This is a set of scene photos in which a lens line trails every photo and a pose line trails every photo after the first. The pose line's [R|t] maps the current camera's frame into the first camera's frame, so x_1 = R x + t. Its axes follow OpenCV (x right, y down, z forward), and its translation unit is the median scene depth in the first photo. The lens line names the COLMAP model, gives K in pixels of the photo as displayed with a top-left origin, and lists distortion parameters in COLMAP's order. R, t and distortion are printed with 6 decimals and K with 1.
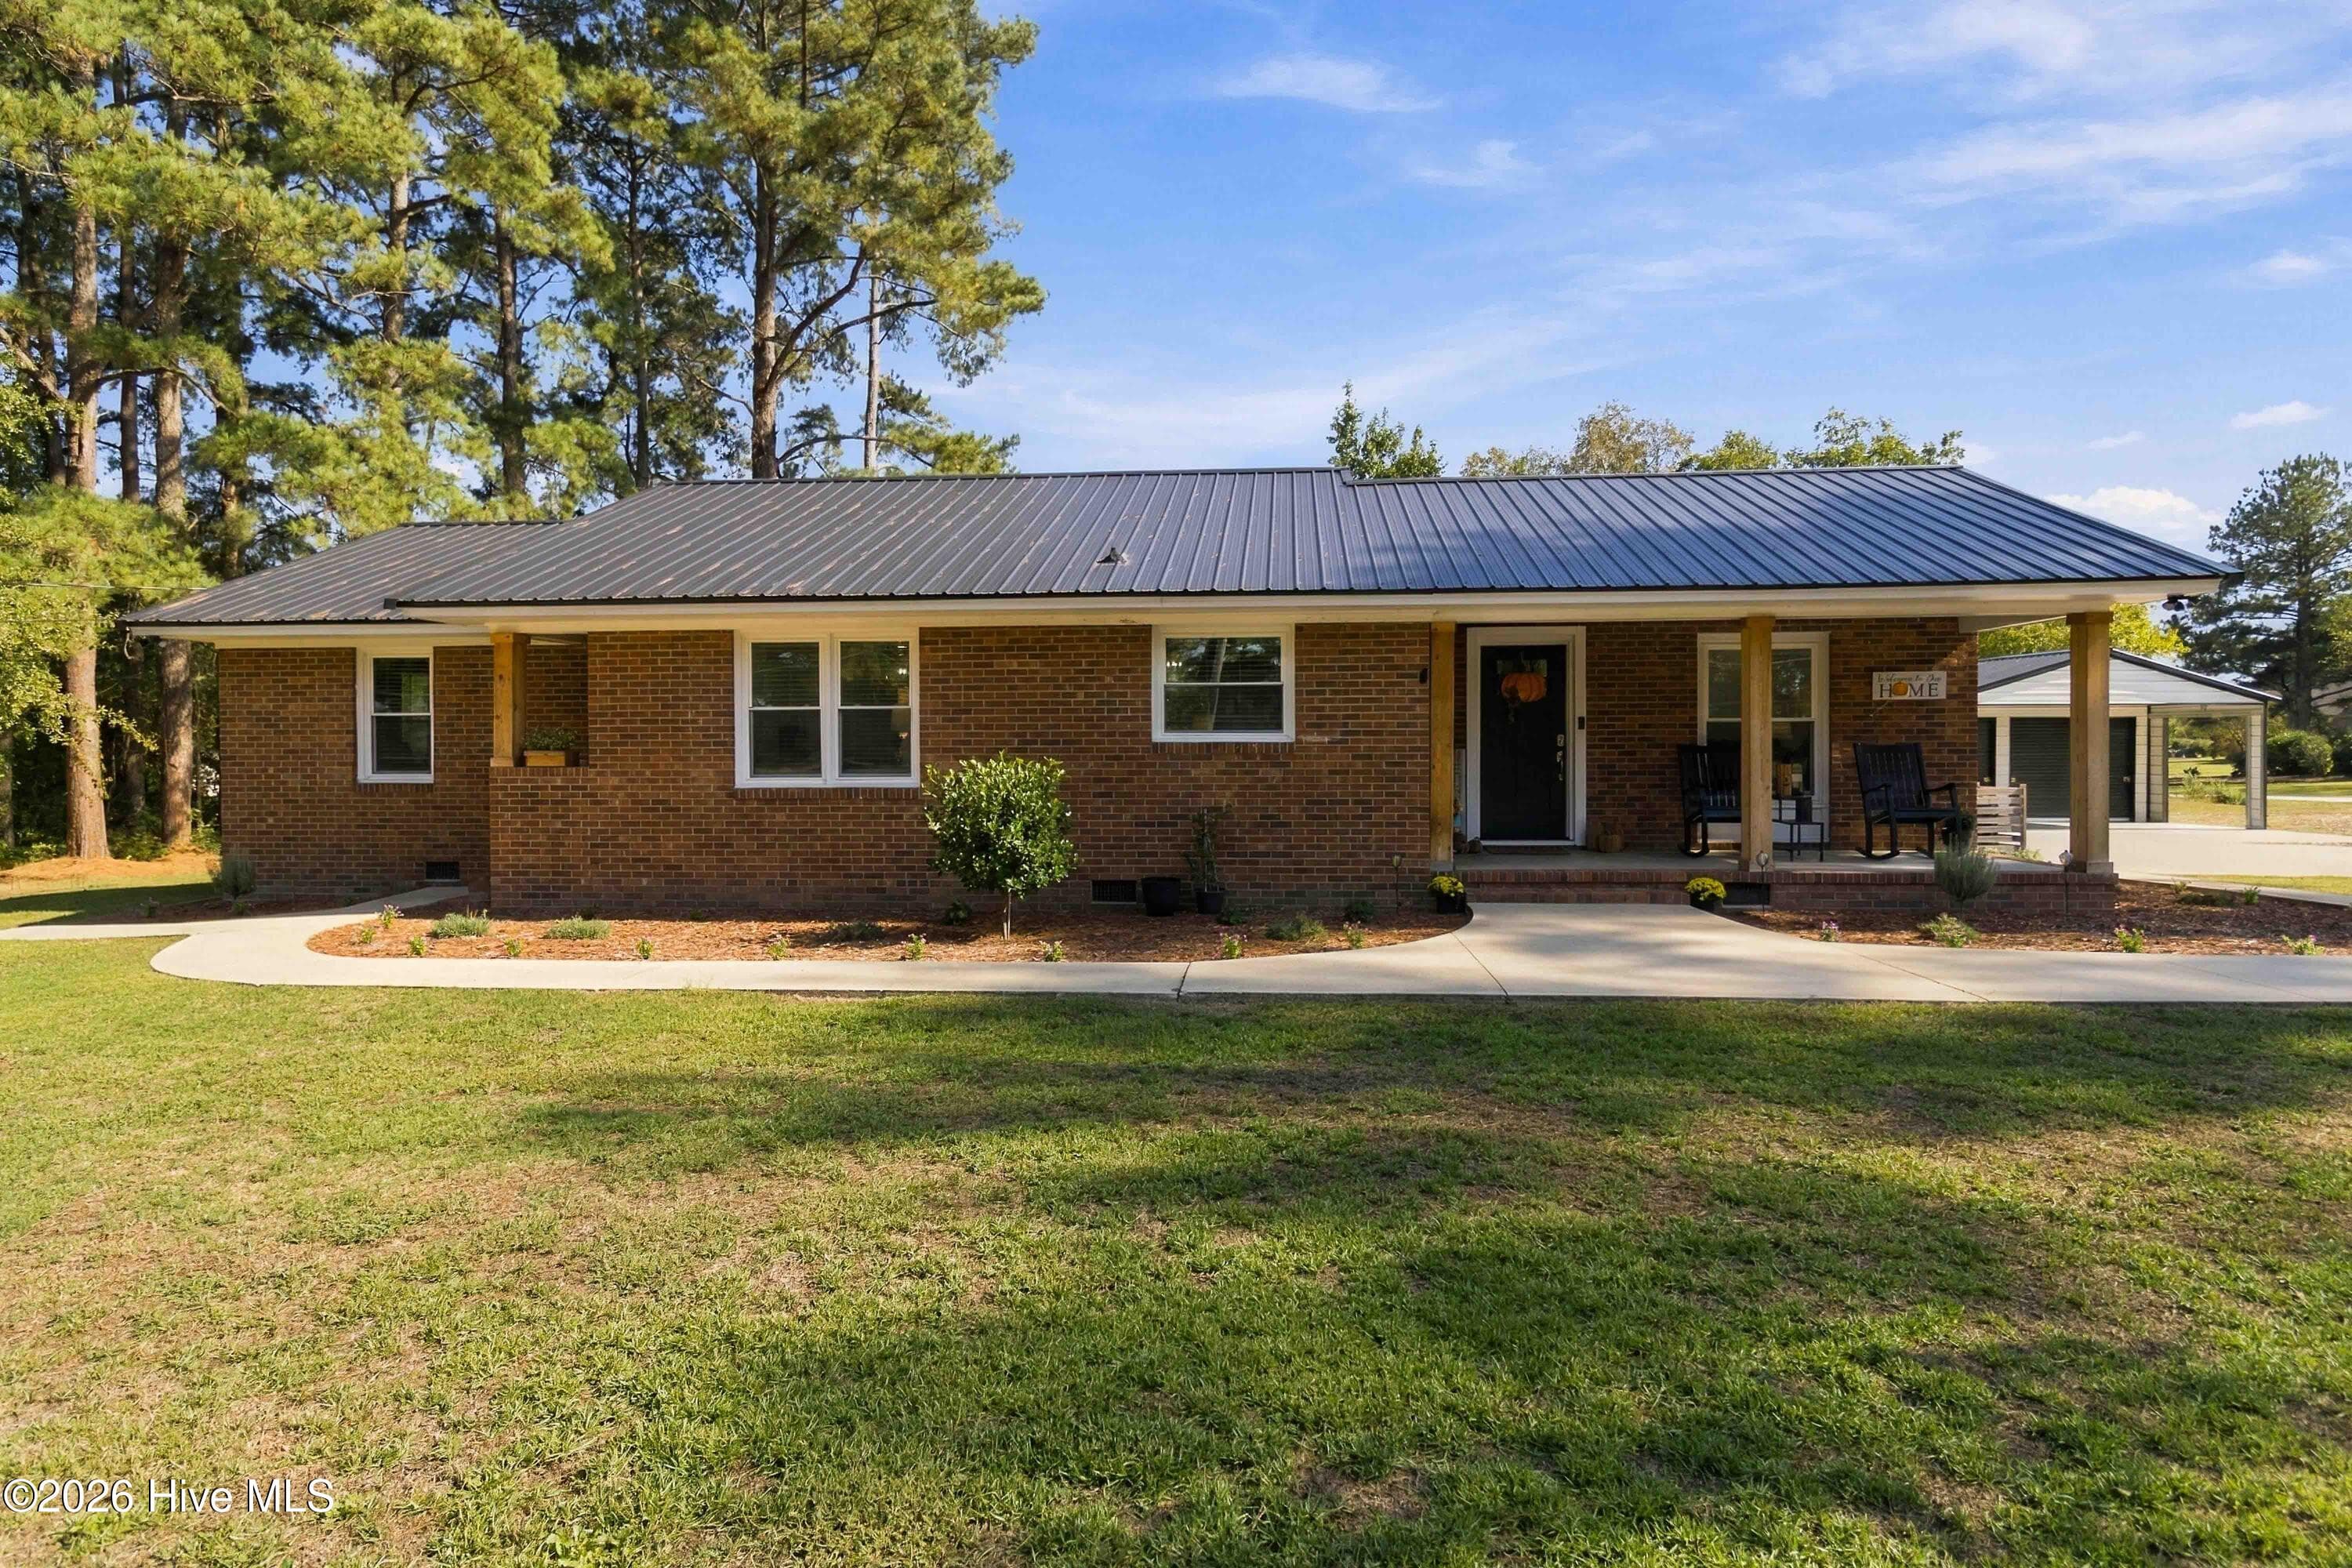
lens RADIAL K [[1232.6, 0, 1176.0], [0, 1232.6, 763.9], [0, 0, 1]] dist [-0.018615, -0.000663]
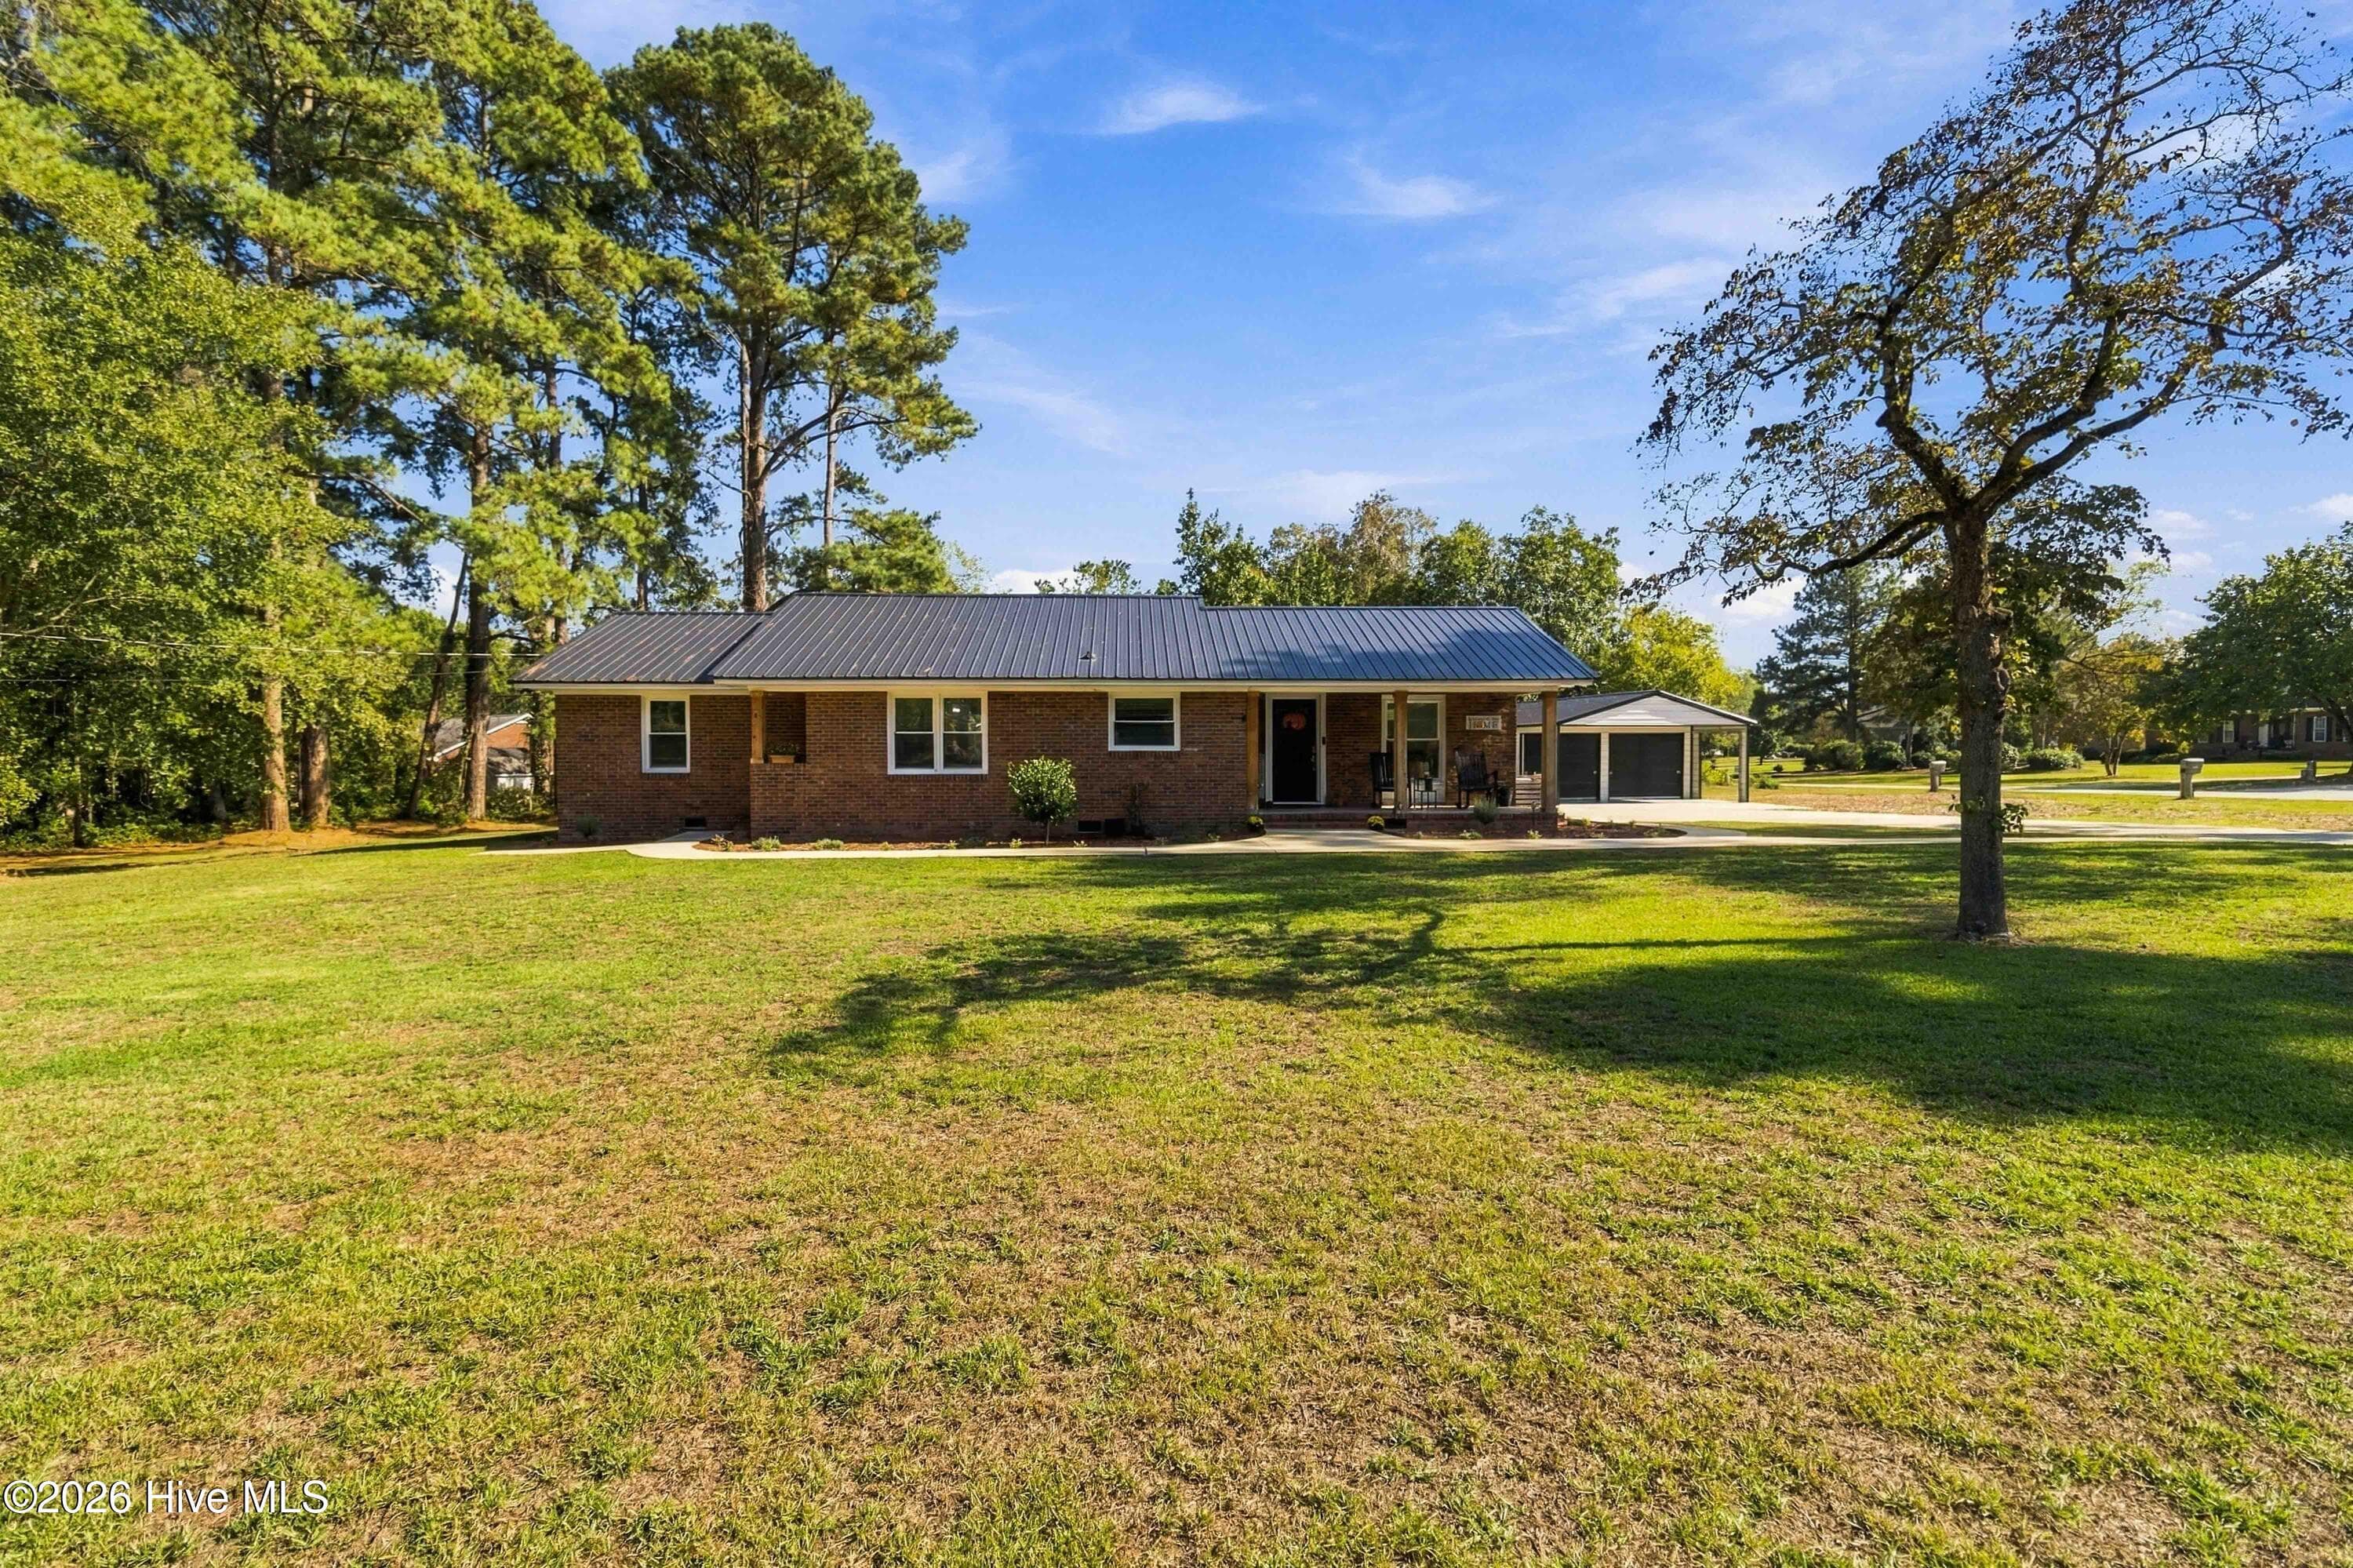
lens RADIAL K [[1266.0, 0, 1176.5], [0, 1266.0, 784.0], [0, 0, 1]] dist [-0.002113, 0.000242]
pose [[0.989259, -0.003114, 0.146138, -0.108477], [0.000665, 0.999859, 0.016804, 0.000748], [-0.146169, -0.016526, 0.989122, -0.532508]]
